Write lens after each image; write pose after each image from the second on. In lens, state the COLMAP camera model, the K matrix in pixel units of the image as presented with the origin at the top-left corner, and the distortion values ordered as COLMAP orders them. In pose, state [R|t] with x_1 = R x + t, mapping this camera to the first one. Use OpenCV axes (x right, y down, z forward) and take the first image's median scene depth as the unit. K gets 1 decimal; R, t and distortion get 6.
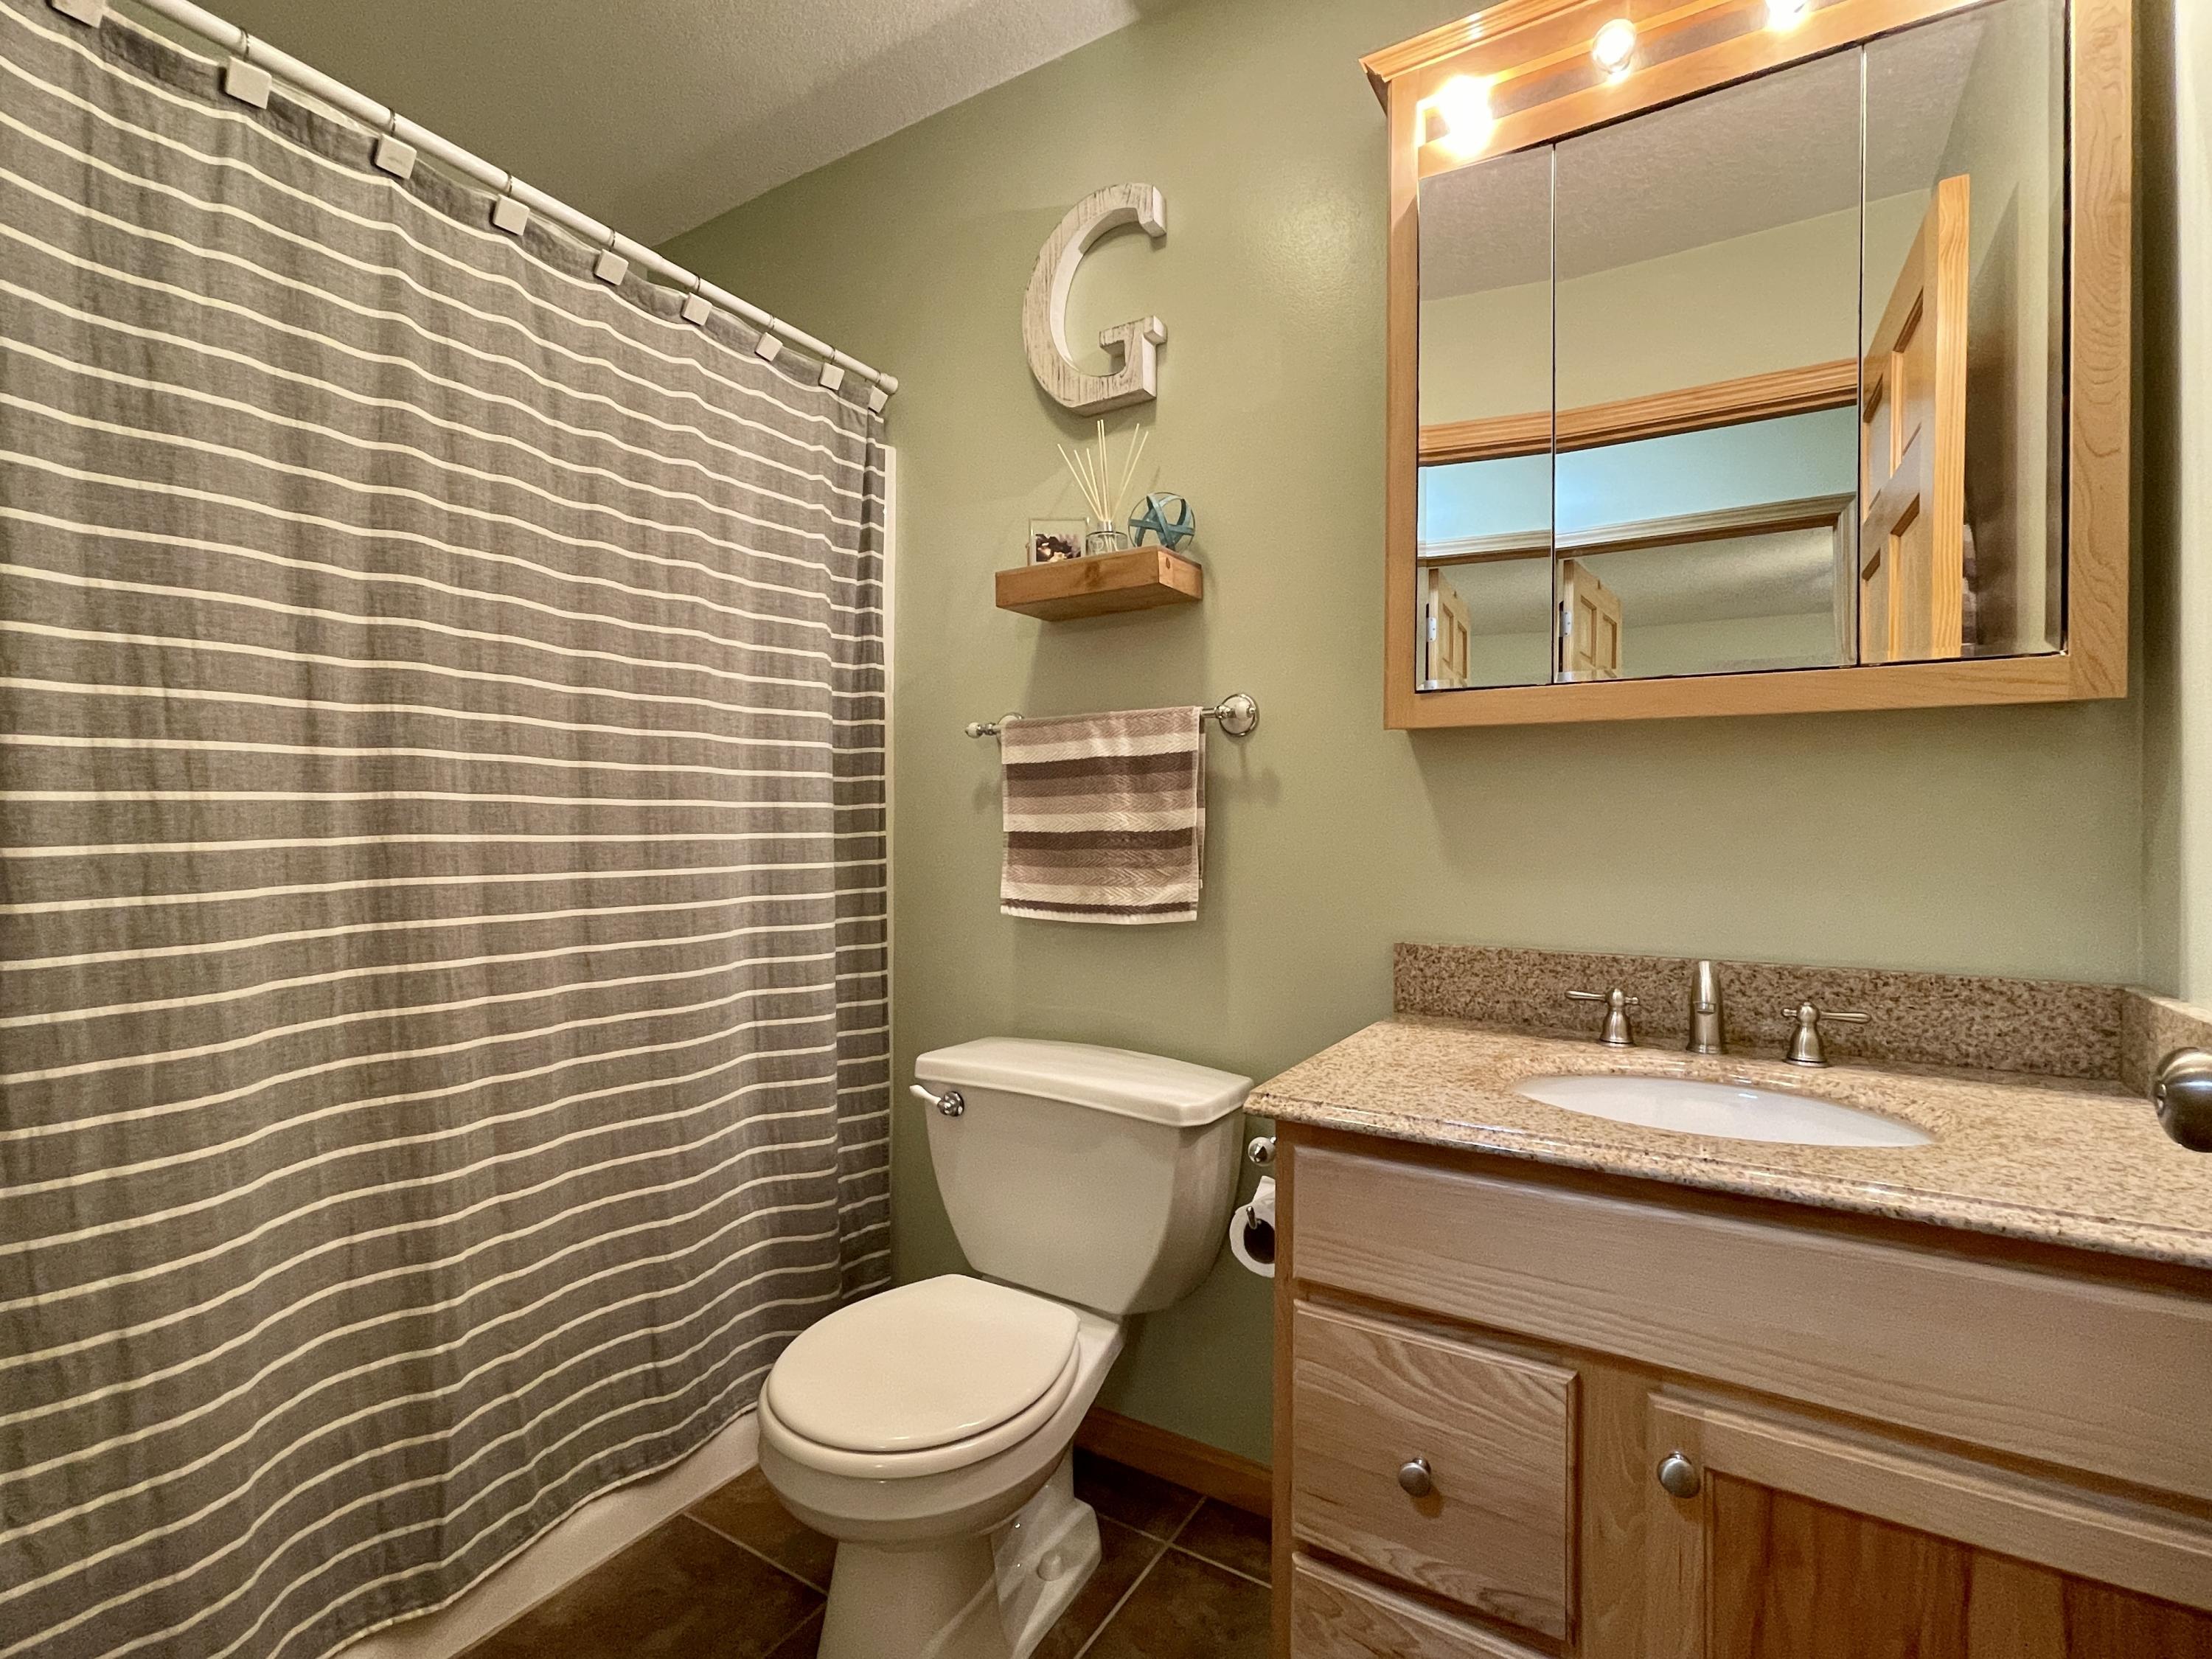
lens RADIAL K [[1085.3, 0, 1104.4], [0, 1085.3, 827.6], [0, 0, 1]] dist [-0.001783, -0.000582]
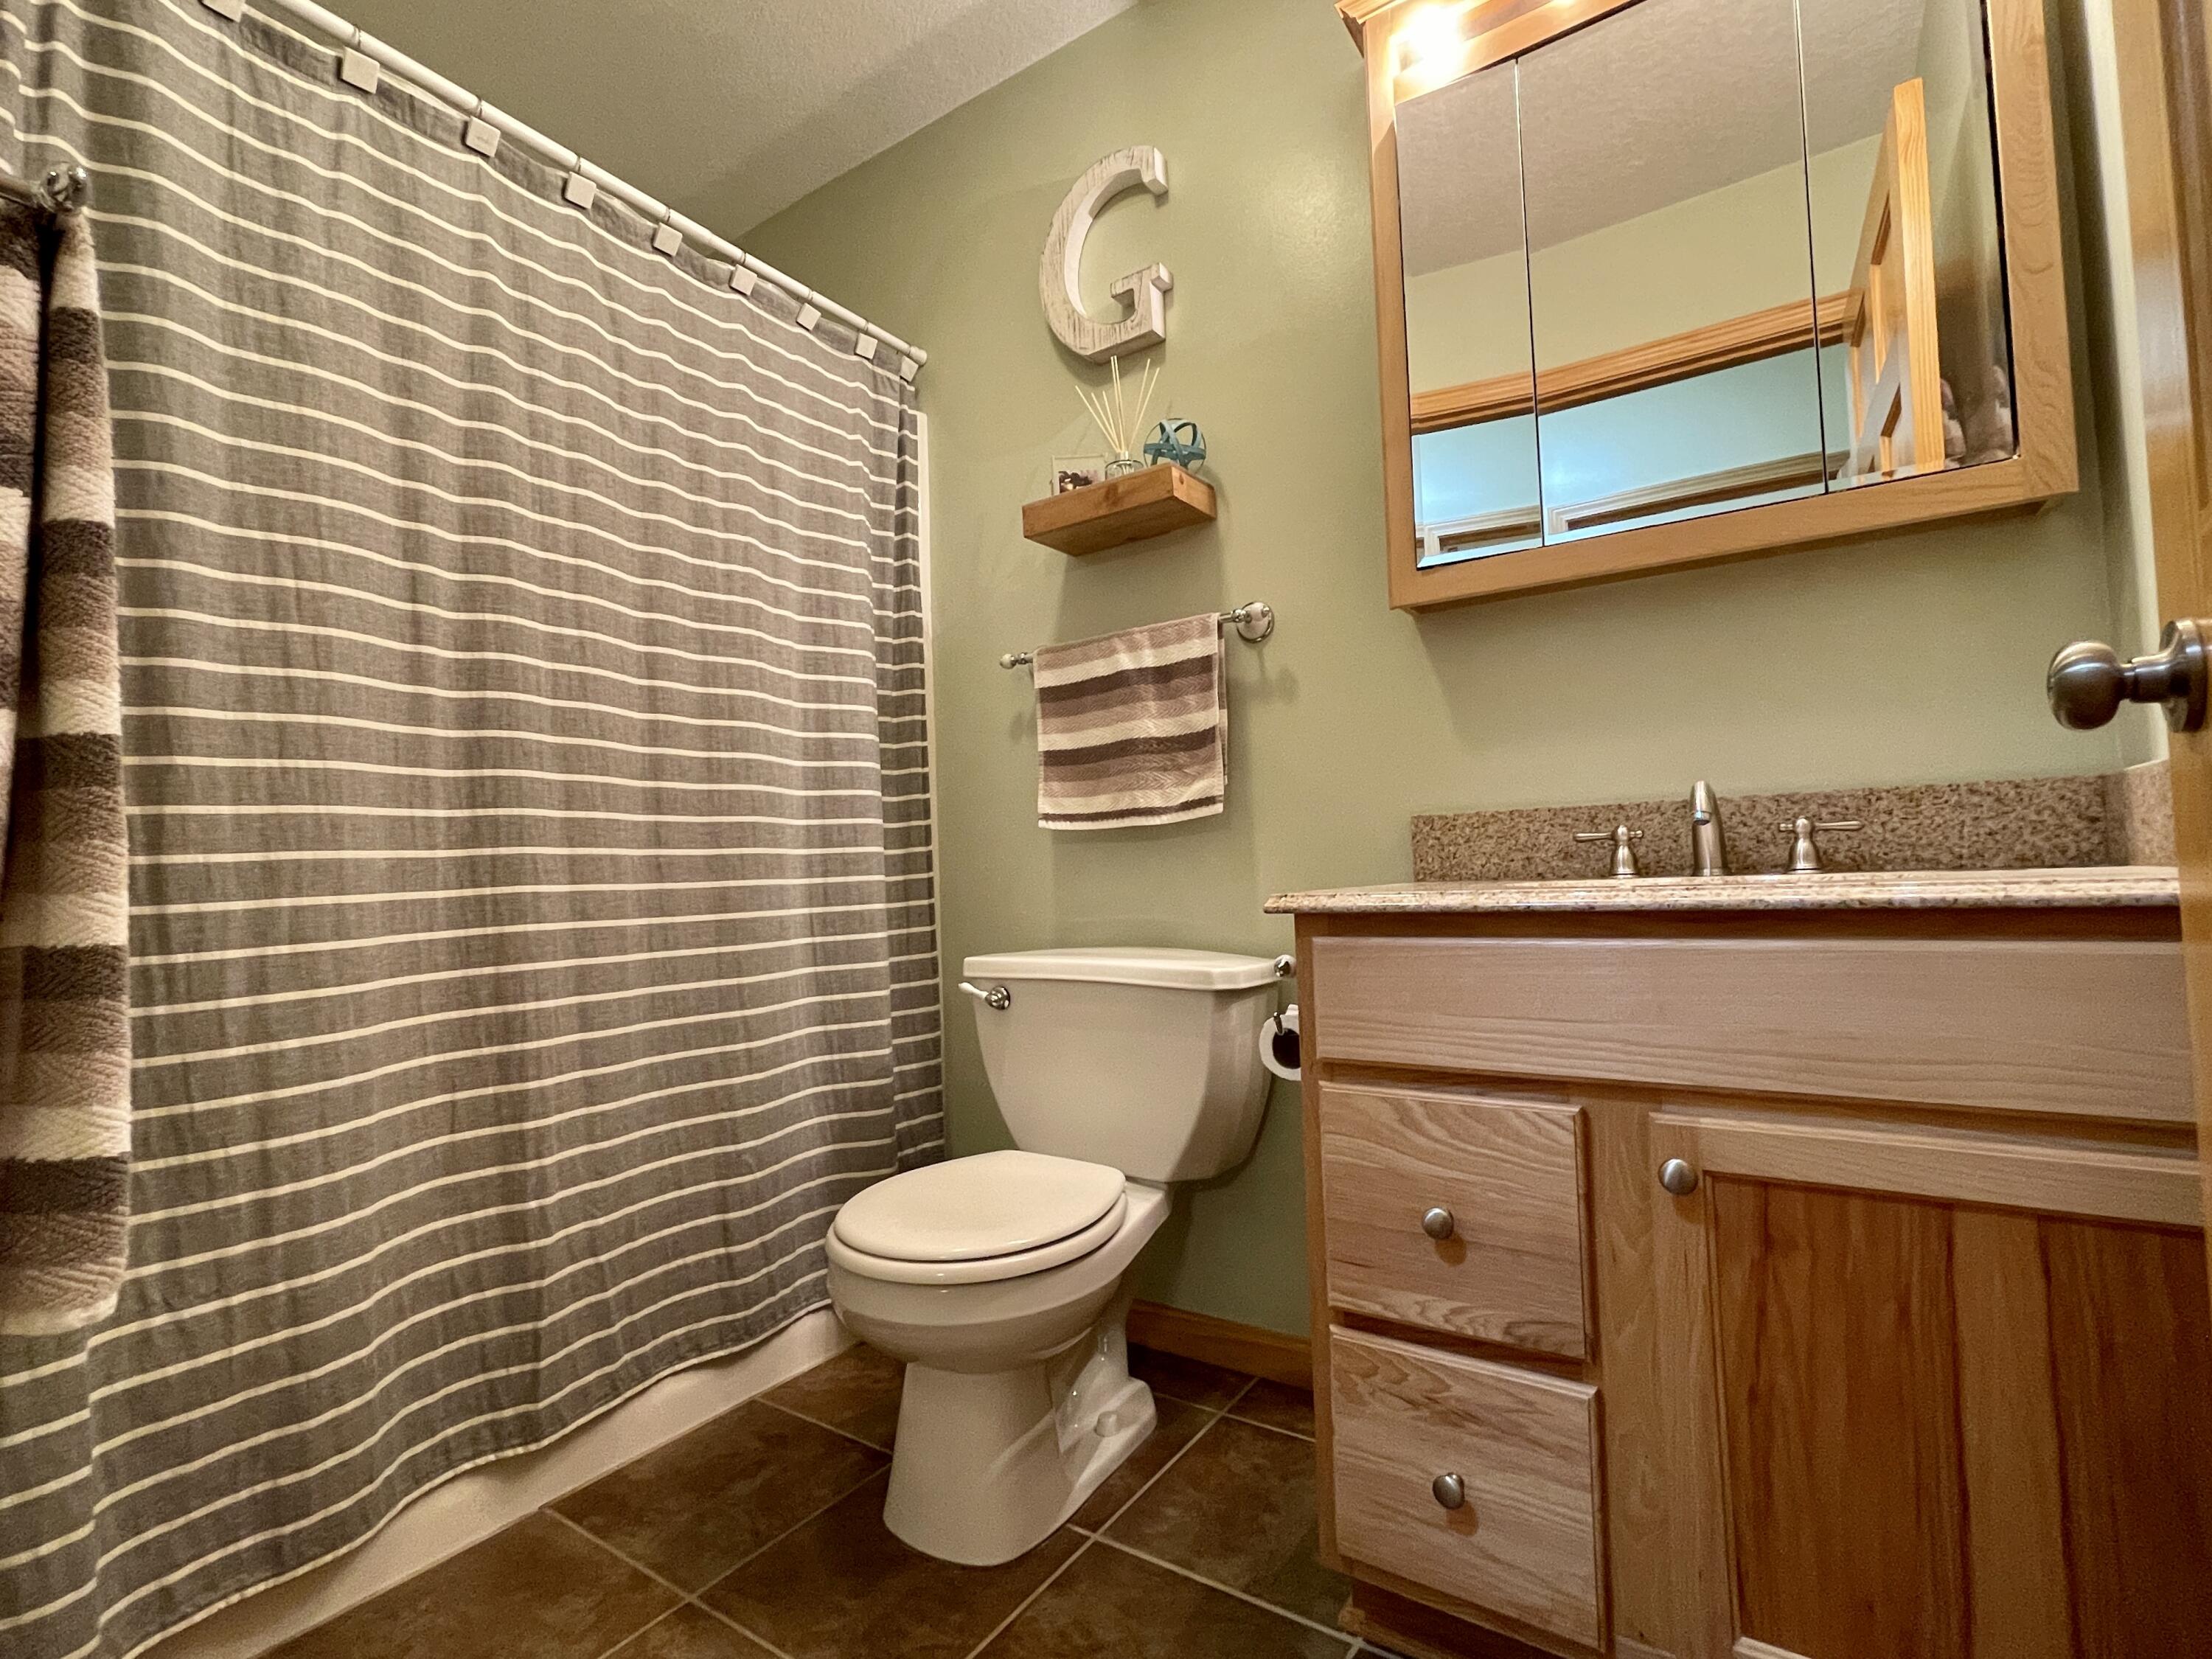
lens RADIAL K [[1085.3, 0, 1098.8], [0, 1085.3, 821.0], [0, 0, 1]] dist [-0.001783, -0.000582]
pose [[0.998333, -0.040409, -0.041209, 0.009179], [0.038439, 0.998130, -0.047534, 0.172678], [0.043053, 0.045871, 0.998019, -0.072435]]
